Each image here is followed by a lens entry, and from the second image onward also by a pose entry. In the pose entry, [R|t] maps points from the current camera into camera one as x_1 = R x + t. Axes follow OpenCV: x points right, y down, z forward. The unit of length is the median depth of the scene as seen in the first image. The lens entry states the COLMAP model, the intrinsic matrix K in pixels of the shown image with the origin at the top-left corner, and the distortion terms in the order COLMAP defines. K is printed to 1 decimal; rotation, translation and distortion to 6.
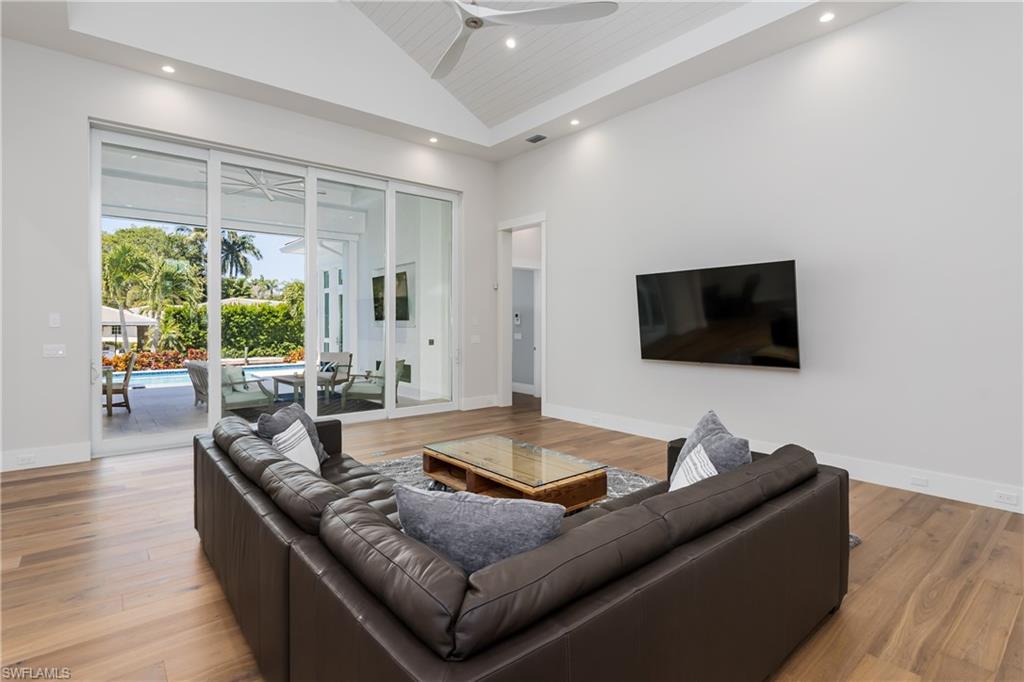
lens RADIAL K [[504.3, 0, 507.8], [0, 504.3, 323.1], [0, 0, 1]] dist [0.003872, 0.000444]
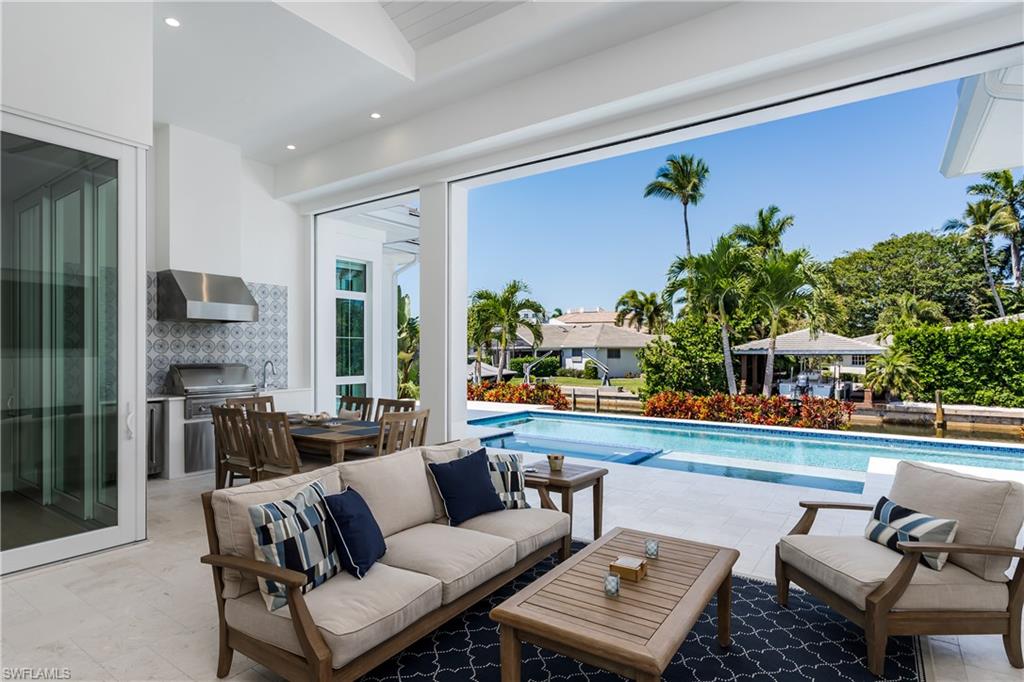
lens RADIAL K [[547.5, 0, 473.8], [0, 547.5, 350.2], [0, 0, 1]] dist [0.002689, 0.001129]
pose [[0.238537, -0.001238, -0.971133, -0.040250], [-0.001374, 0.999998, -0.001612, 0.000319], [0.971132, 0.001719, 0.238535, 0.199840]]
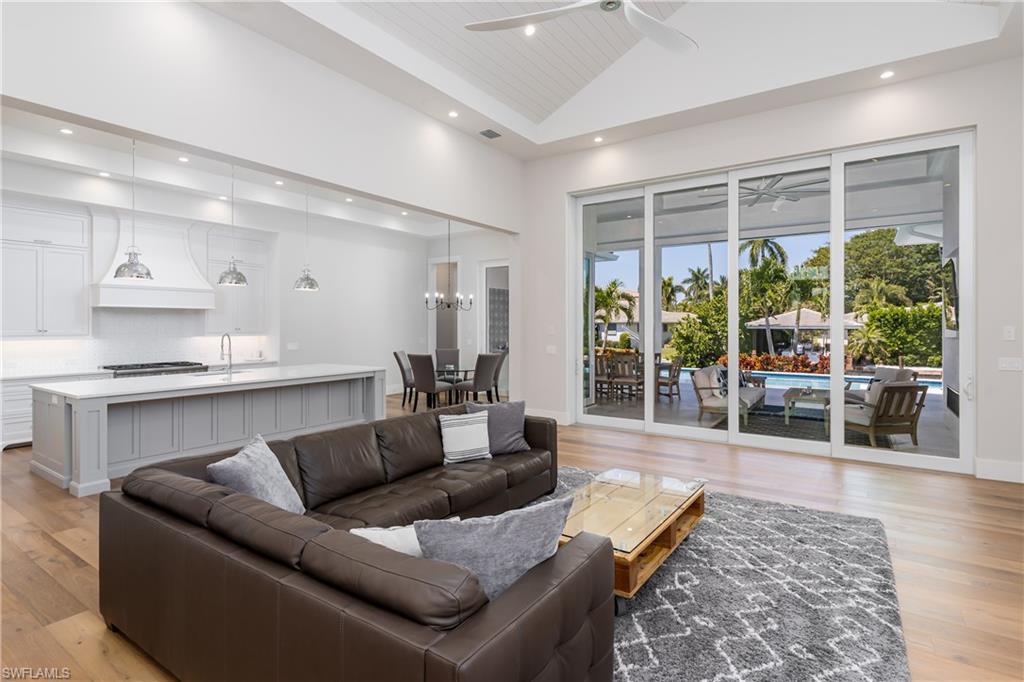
lens RADIAL K [[504.3, 0, 507.8], [0, 504.3, 323.1], [0, 0, 1]] dist [0.003872, 0.000444]
pose [[0.273879, -0.002772, -0.961760, 0.071053], [-0.001795, 0.999993, -0.003394, -0.002670], [0.961762, 0.002656, 0.273872, 0.055793]]
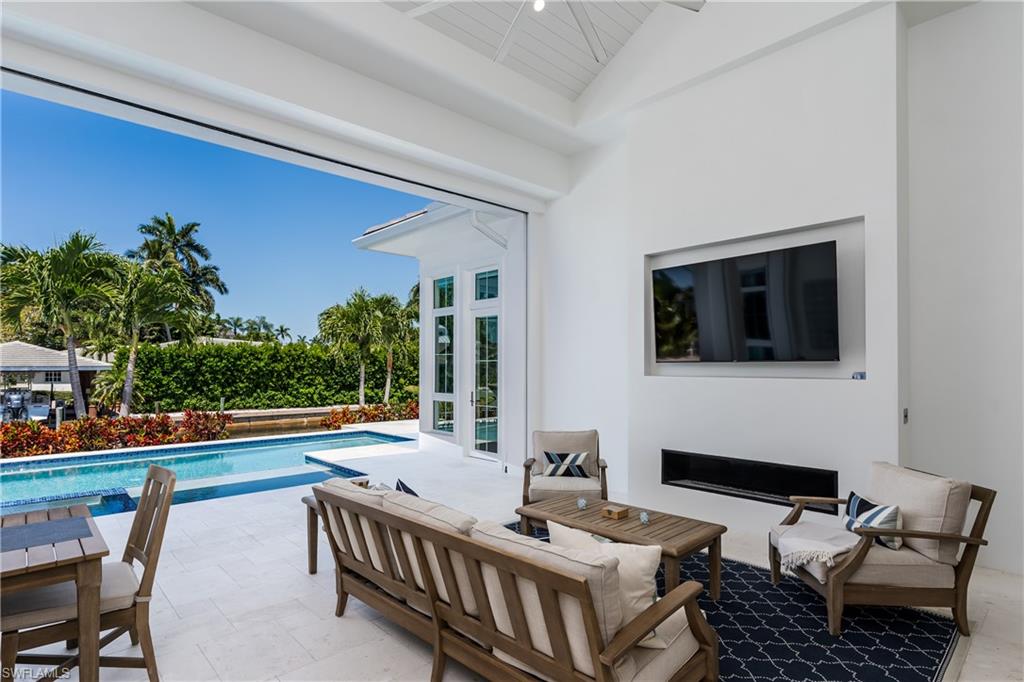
lens RADIAL K [[529.2, 0, 511.0], [0, 529.2, 362.6], [0, 0, 1]] dist [0.000614, 0.000246]
pose [[0.998194, -0.000096, 0.060065, -0.117598], [0.000609, 0.999964, -0.008522, -0.000315], [-0.060062, 0.008543, 0.998158, 0.143107]]
